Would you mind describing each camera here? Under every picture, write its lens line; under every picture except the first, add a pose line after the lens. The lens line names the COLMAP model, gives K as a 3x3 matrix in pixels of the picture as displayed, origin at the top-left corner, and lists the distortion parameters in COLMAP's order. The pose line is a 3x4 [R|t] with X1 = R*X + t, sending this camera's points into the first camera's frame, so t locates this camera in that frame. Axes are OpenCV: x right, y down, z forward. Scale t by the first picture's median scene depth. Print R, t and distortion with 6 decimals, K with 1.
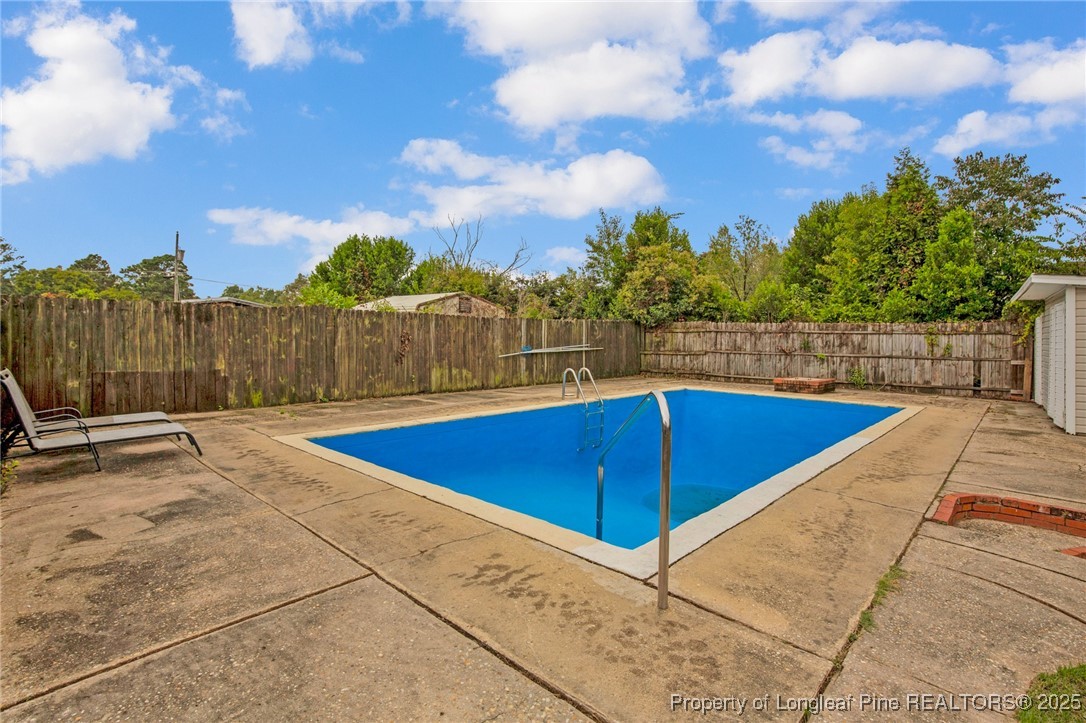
lens RADIAL K [[508.1, 0, 559.0], [0, 508.1, 333.7], [0, 0, 1]] dist [0.000979, -0.000001]
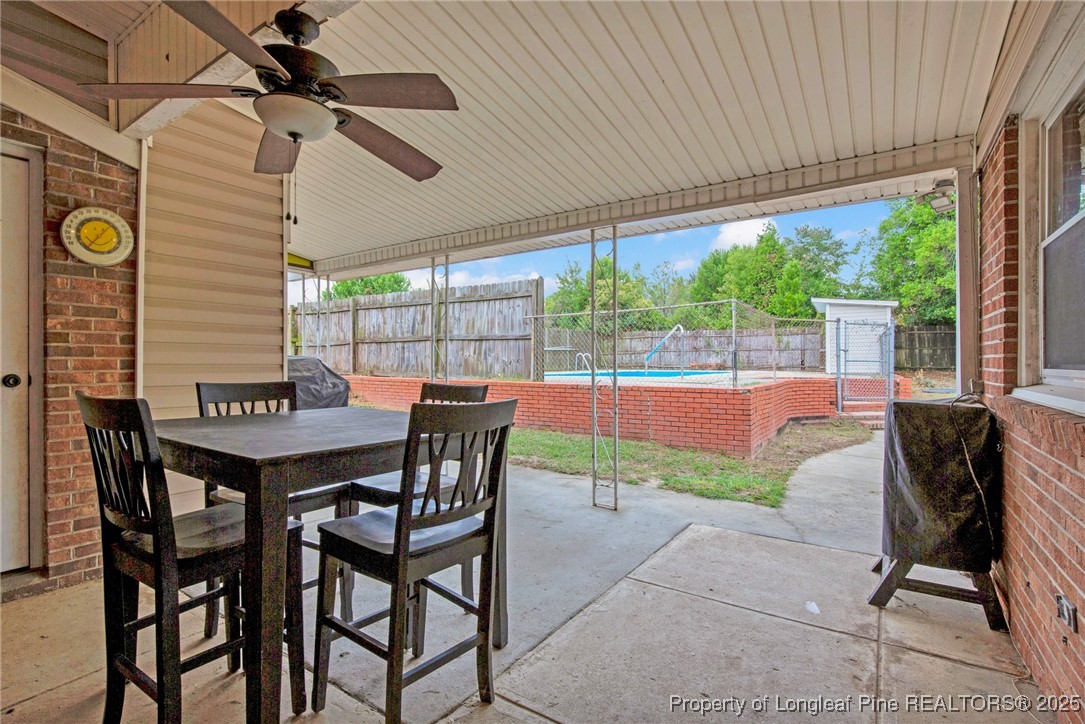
lens RADIAL K [[507.6, 0, 546.3], [0, 507.6, 373.7], [0, 0, 1]] dist [0.000979, -0.000001]
pose [[0.987852, -0.019162, 0.154214, -0.240680], [0.015852, 0.999618, 0.022661, 0.066467], [-0.154589, -0.019941, 0.987778, -0.455665]]
